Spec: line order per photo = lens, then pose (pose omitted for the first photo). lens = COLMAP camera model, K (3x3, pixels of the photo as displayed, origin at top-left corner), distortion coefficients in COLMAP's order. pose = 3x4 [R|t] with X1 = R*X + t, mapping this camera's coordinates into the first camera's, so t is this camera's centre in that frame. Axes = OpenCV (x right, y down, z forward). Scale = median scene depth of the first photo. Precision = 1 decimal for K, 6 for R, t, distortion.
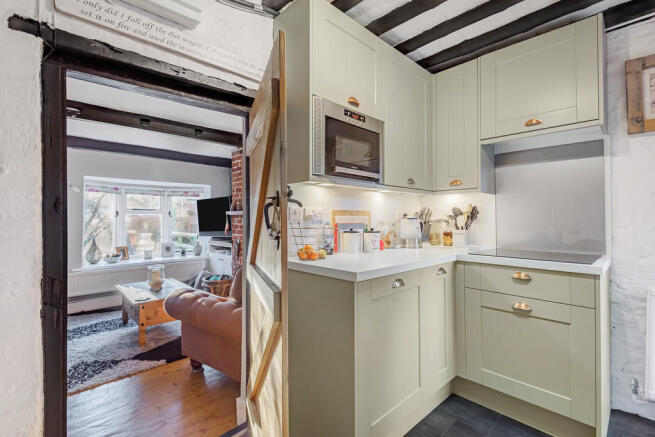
lens RADIAL K [[298.0, 0, 330.0], [0, 298.0, 212.2], [0, 0, 1]] dist [0.002551, -0.002755]
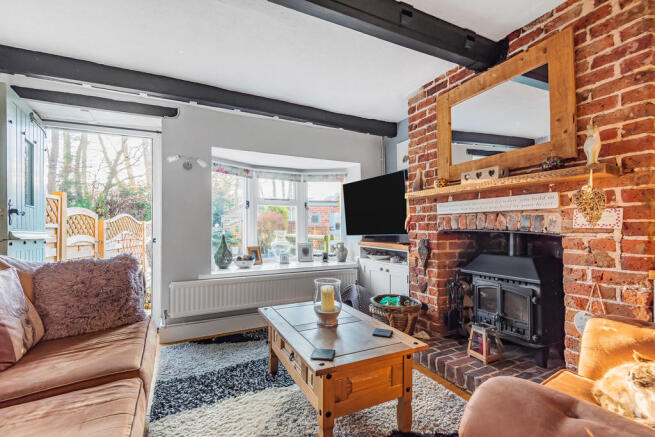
lens RADIAL K [[298.0, 0, 324.9], [0, 298.0, 222.4], [0, 0, 1]] dist [0.002551, -0.002755]
pose [[0.948266, -0.004275, -0.317448, -0.283160], [0.006242, 0.999967, 0.005180, 0.050081], [0.317415, -0.006894, 0.948262, 0.337035]]
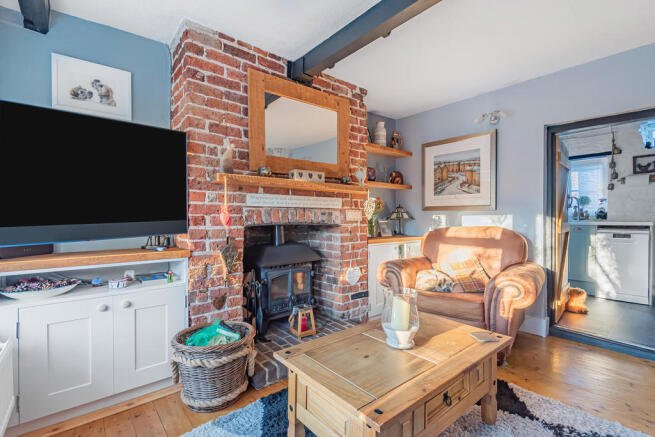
lens RADIAL K [[298.0, 0, 327.5], [0, 298.0, 220.1], [0, 0, 1]] dist [0.002551, -0.002755]
pose [[0.069958, -0.003724, 0.997543, -0.687570], [-0.015255, 0.999872, 0.004803, 0.056685], [-0.997433, -0.015553, 0.069892, 0.739264]]
